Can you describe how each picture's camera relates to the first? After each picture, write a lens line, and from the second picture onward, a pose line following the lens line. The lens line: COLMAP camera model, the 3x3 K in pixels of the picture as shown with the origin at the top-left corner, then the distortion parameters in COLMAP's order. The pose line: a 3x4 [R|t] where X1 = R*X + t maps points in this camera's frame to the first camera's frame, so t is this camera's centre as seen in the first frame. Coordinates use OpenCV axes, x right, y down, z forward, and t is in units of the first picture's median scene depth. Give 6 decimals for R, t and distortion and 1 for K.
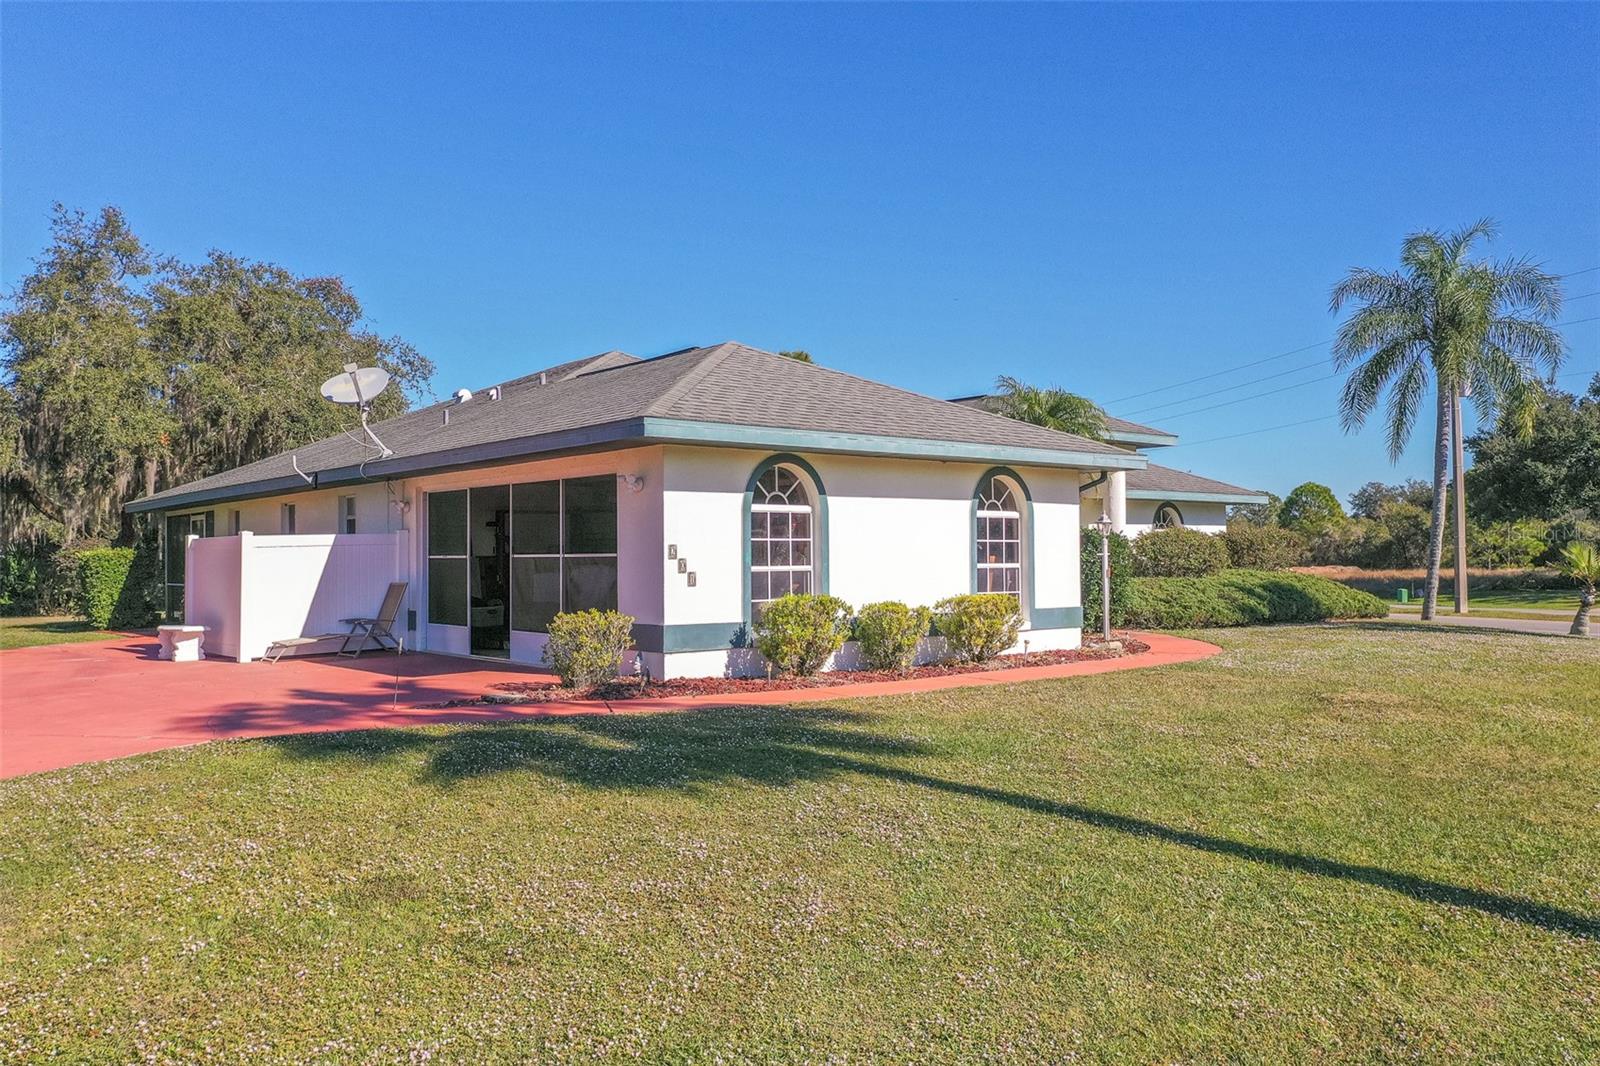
lens RADIAL K [[1261.6, 0, 804.4], [0, 1261.6, 528.5], [0, 0, 1]] dist [0.006773, 0.002457]
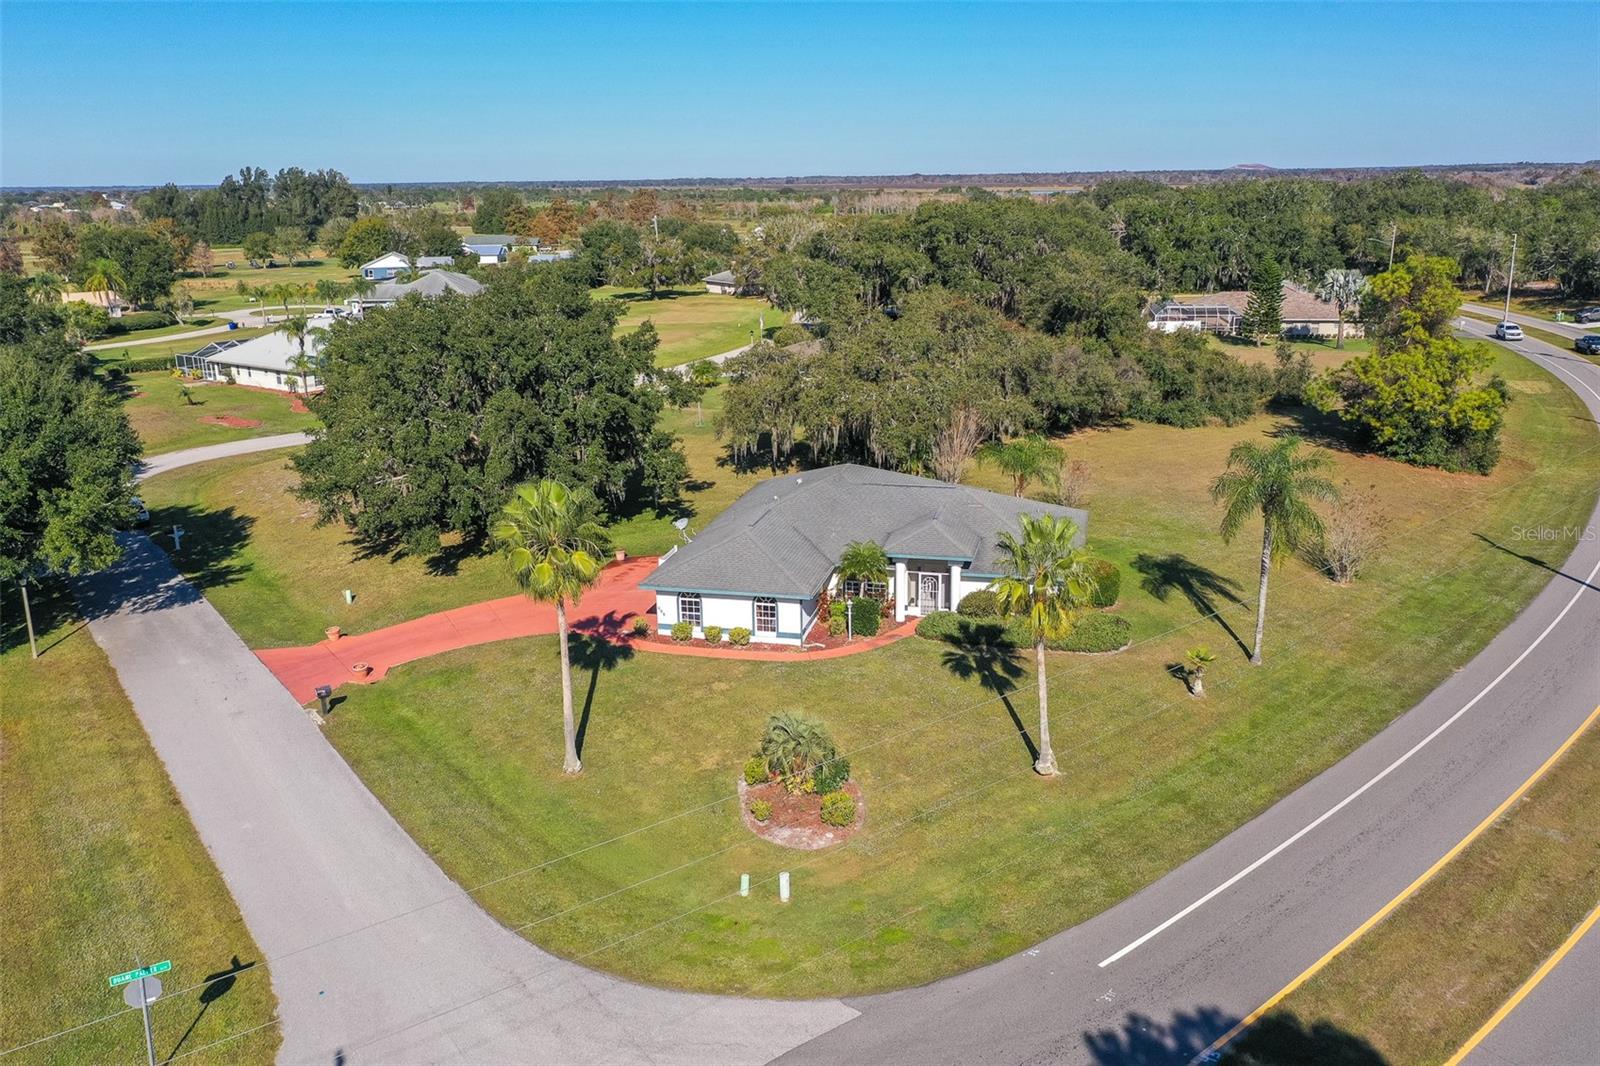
lens RADIAL K [[1261.6, 0, 804.4], [0, 1261.6, 528.5], [0, 0, 1]] dist [0.006773, 0.002457]
pose [[0.587230, 0.217247, -0.779721, 2.911202], [0.032055, 0.956311, 0.290590, -1.232075], [0.808785, -0.195637, 0.554610, -0.820439]]
